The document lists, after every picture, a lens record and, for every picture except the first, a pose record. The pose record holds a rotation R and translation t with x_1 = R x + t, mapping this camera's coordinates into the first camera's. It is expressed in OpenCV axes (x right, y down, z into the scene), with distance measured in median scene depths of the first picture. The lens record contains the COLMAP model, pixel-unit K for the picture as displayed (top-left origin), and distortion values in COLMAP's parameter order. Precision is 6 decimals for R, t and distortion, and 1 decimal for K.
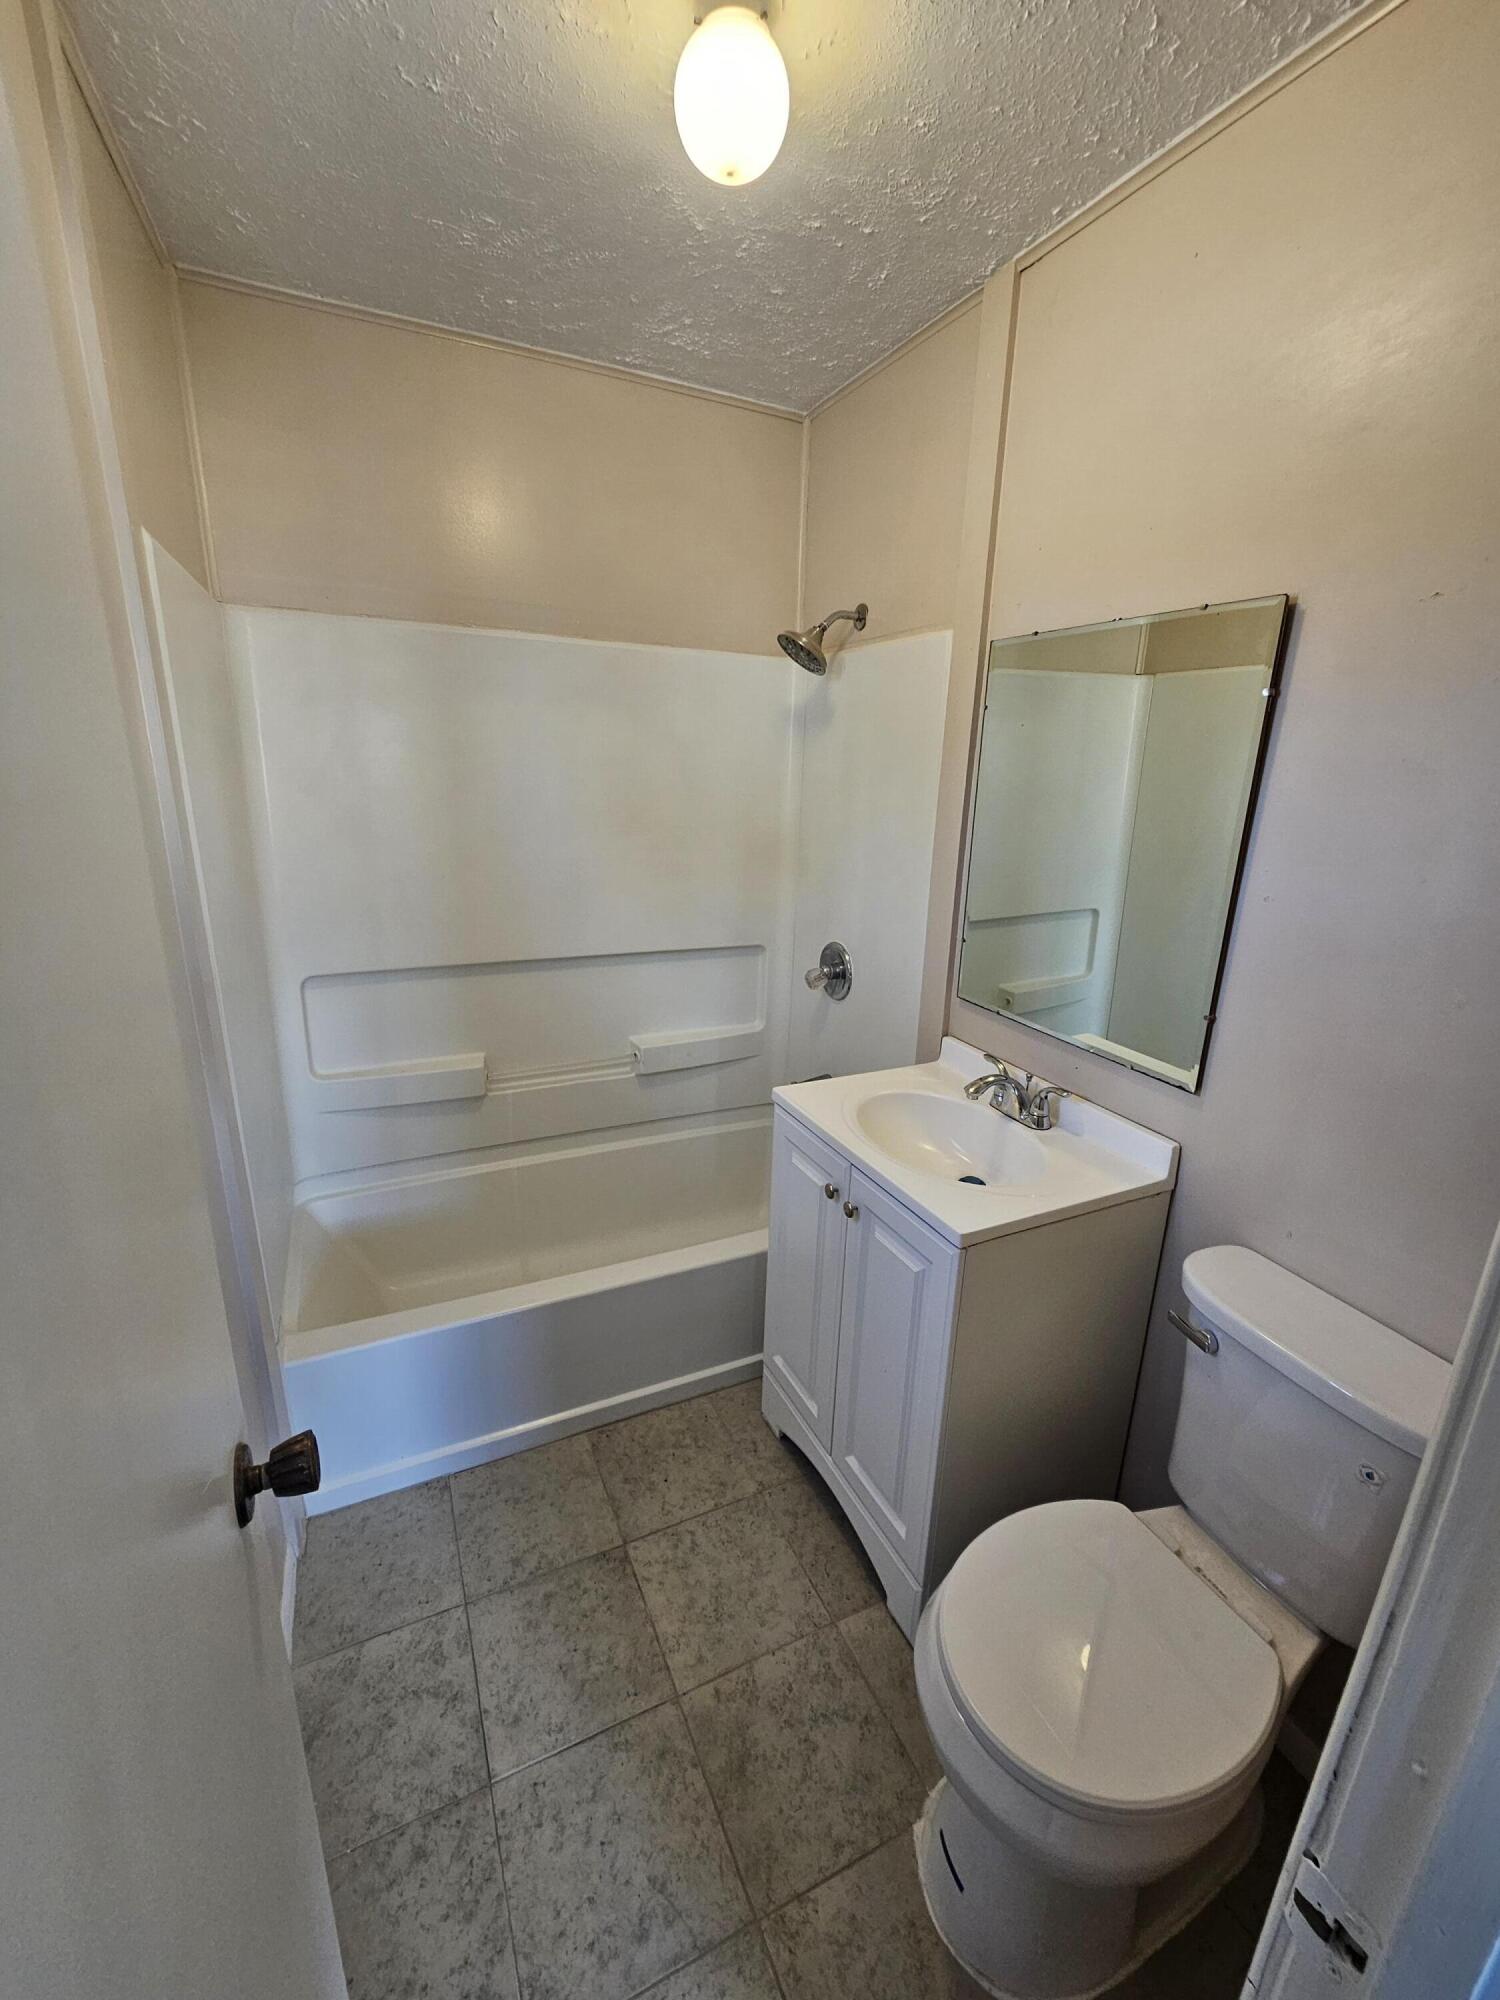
lens RADIAL K [[816.9, 0, 750.0], [0, 816.9, 1000.0], [0, 0, 1]] dist [-0.000495, -0.000062]
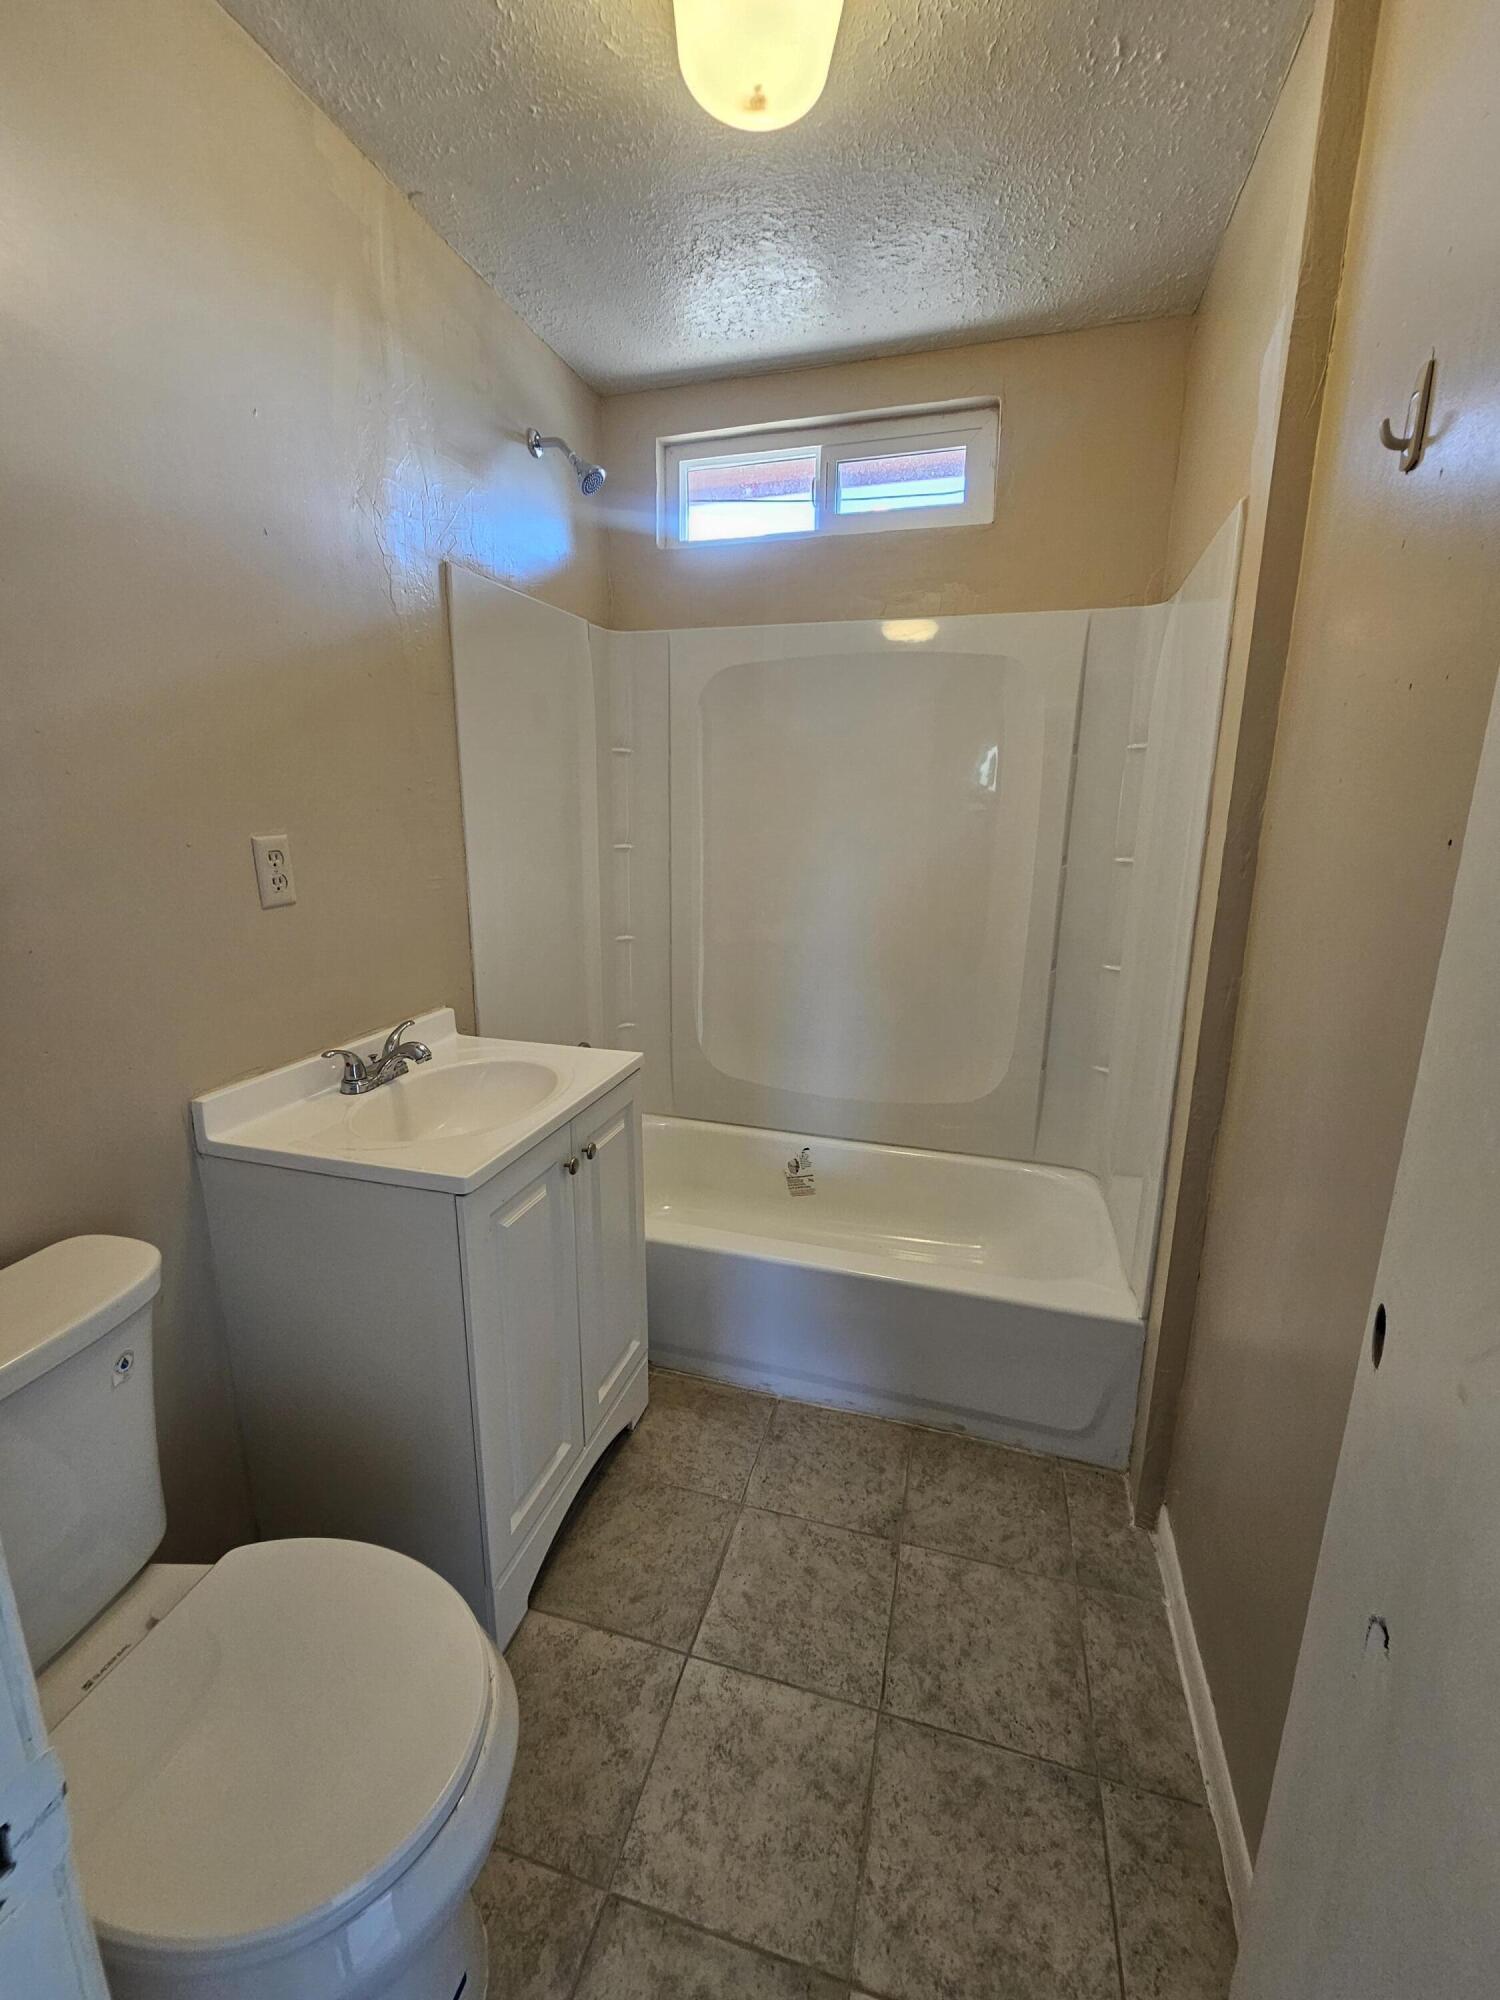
lens RADIAL K [[816.9, 0, 750.0], [0, 816.9, 1000.0], [0, 0, 1]] dist [-0.000495, -0.000062]
pose [[-0.652398, 0.140293, -0.744778, 0.413597], [-0.231653, 0.898771, 0.372220, -0.195267], [0.721605, 0.415366, -0.553857, 1.106619]]
